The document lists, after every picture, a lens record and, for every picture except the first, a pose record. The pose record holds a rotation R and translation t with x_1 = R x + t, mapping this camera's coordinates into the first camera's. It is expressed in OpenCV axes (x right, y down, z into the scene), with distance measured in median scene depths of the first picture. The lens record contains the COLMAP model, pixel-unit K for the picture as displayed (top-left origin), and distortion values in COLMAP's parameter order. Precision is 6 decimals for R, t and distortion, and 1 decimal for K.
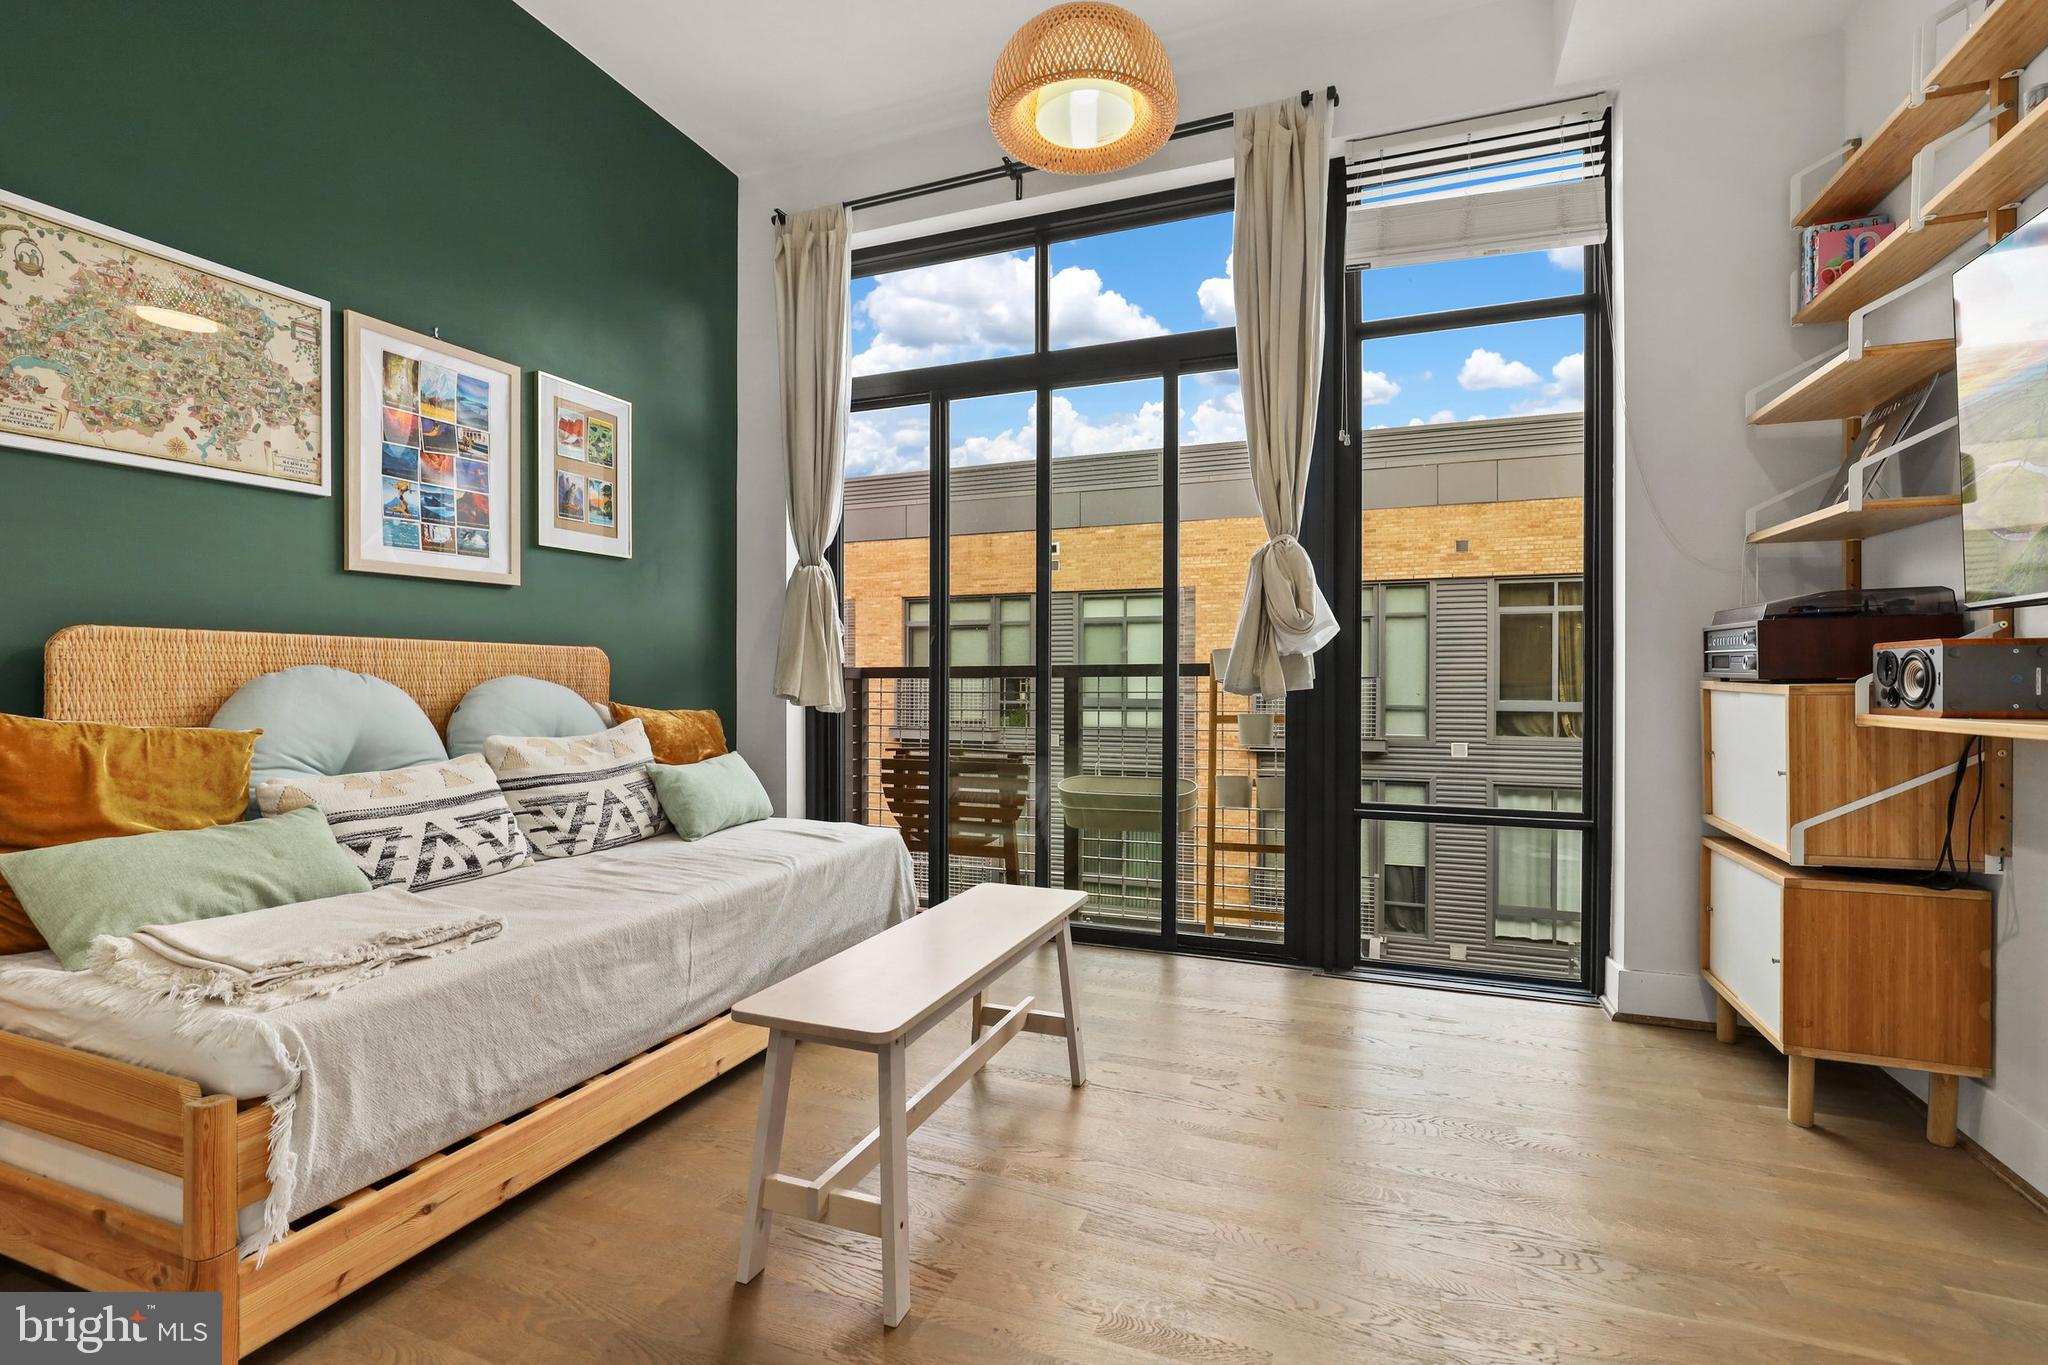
lens RADIAL K [[958.0, 0, 1019.3], [0, 958.0, 682.2], [0, 0, 1]] dist [-0.020995, 0.007830]
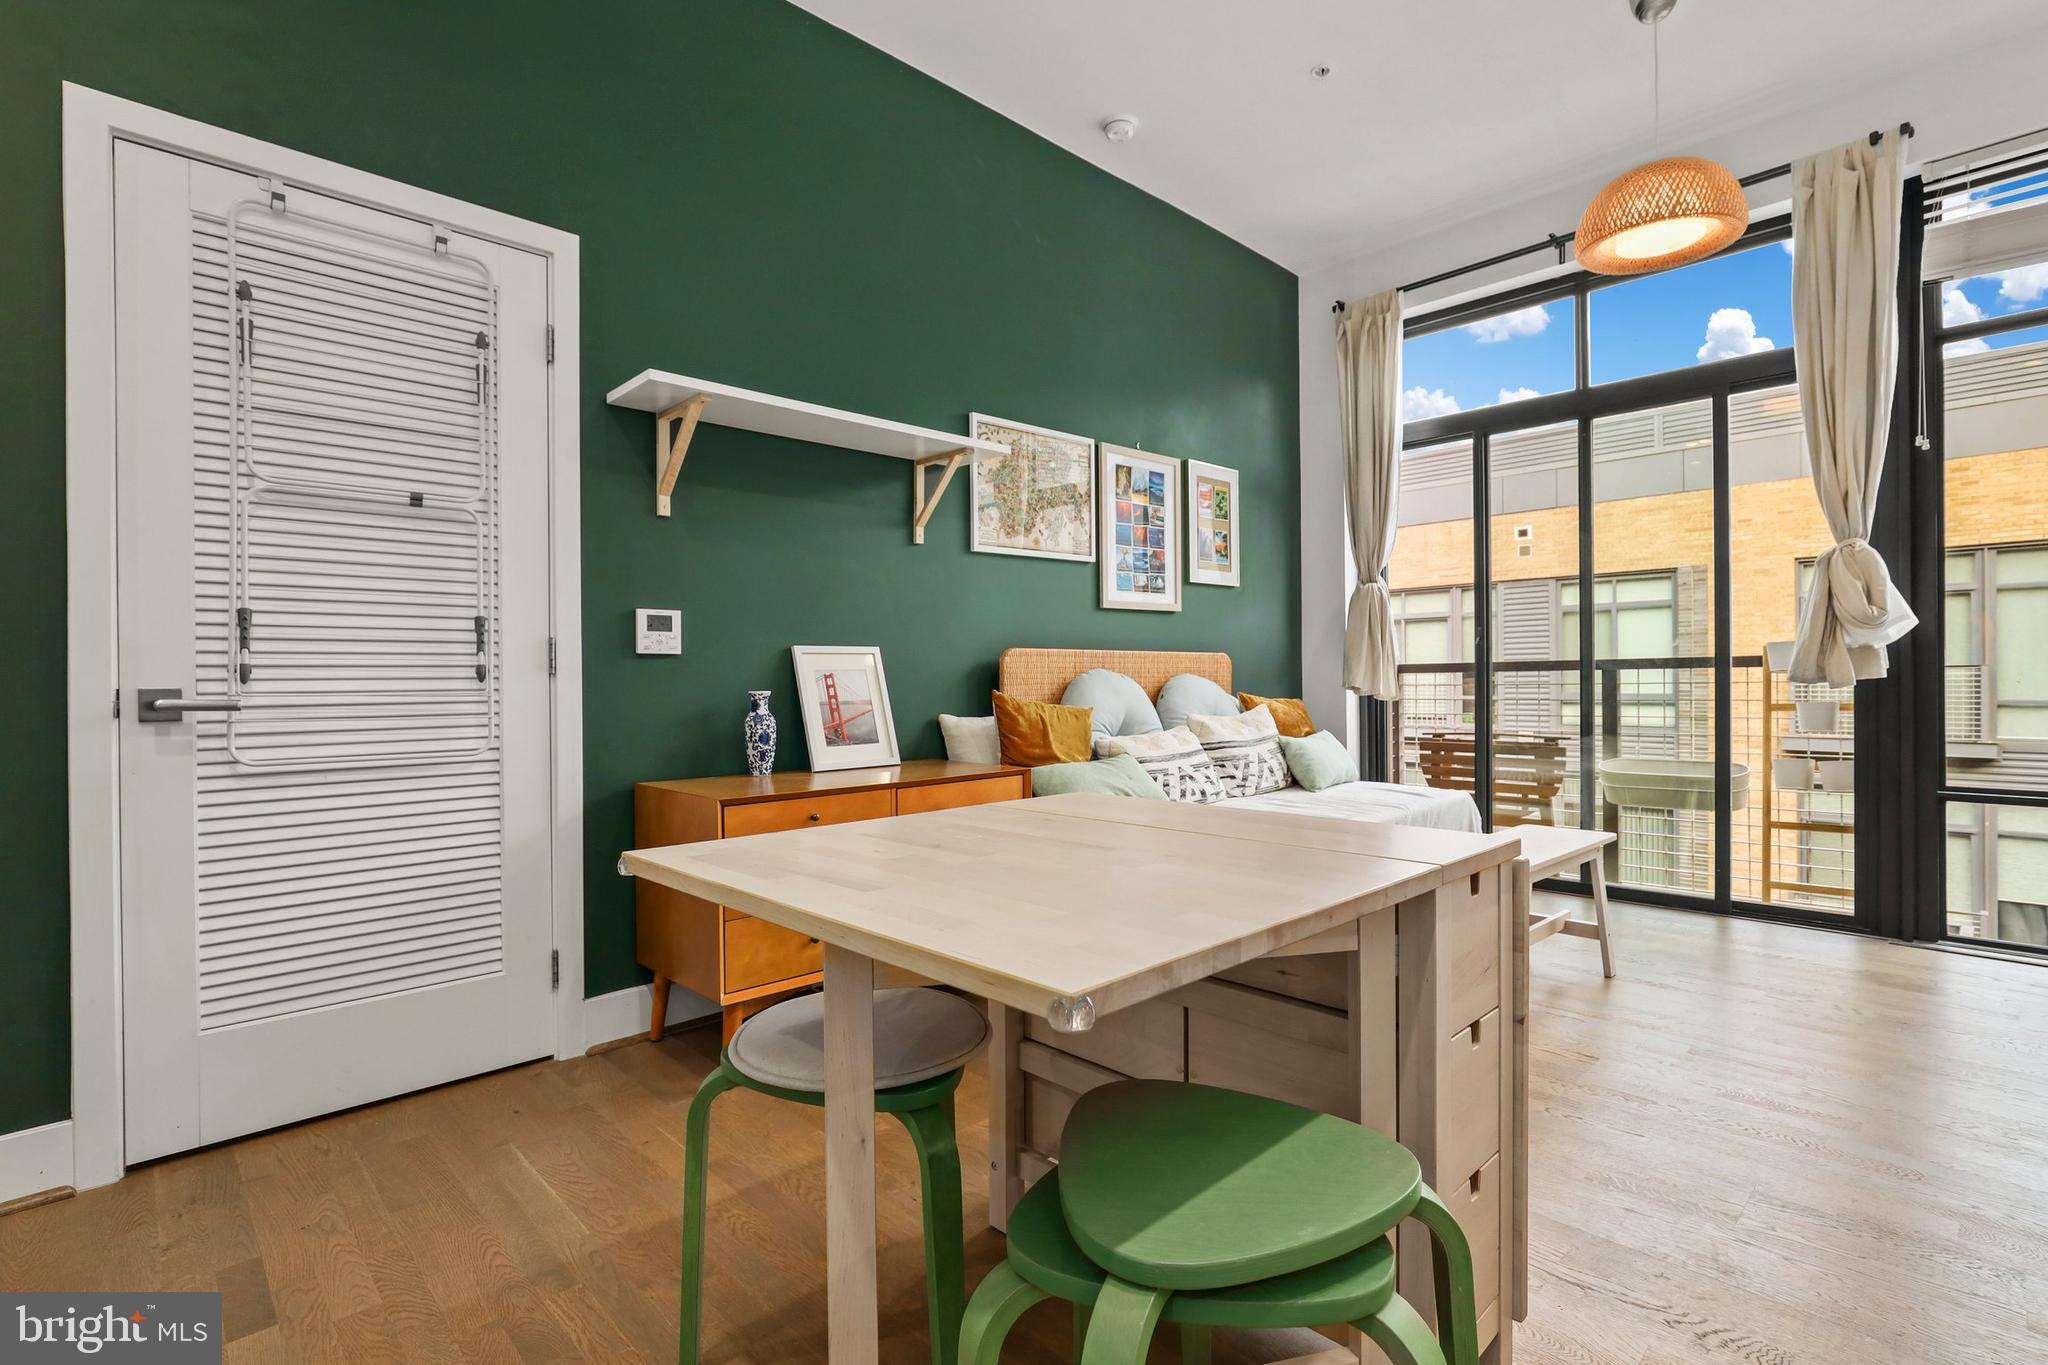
lens RADIAL K [[958.0, 0, 1019.3], [0, 958.0, 682.2], [0, 0, 1]] dist [-0.020995, 0.007830]
pose [[0.905095, -0.008409, -0.425126, -0.132731], [0.009798, 0.999951, 0.001082, 0.001455], [0.425096, -0.005145, 0.905134, -0.406886]]
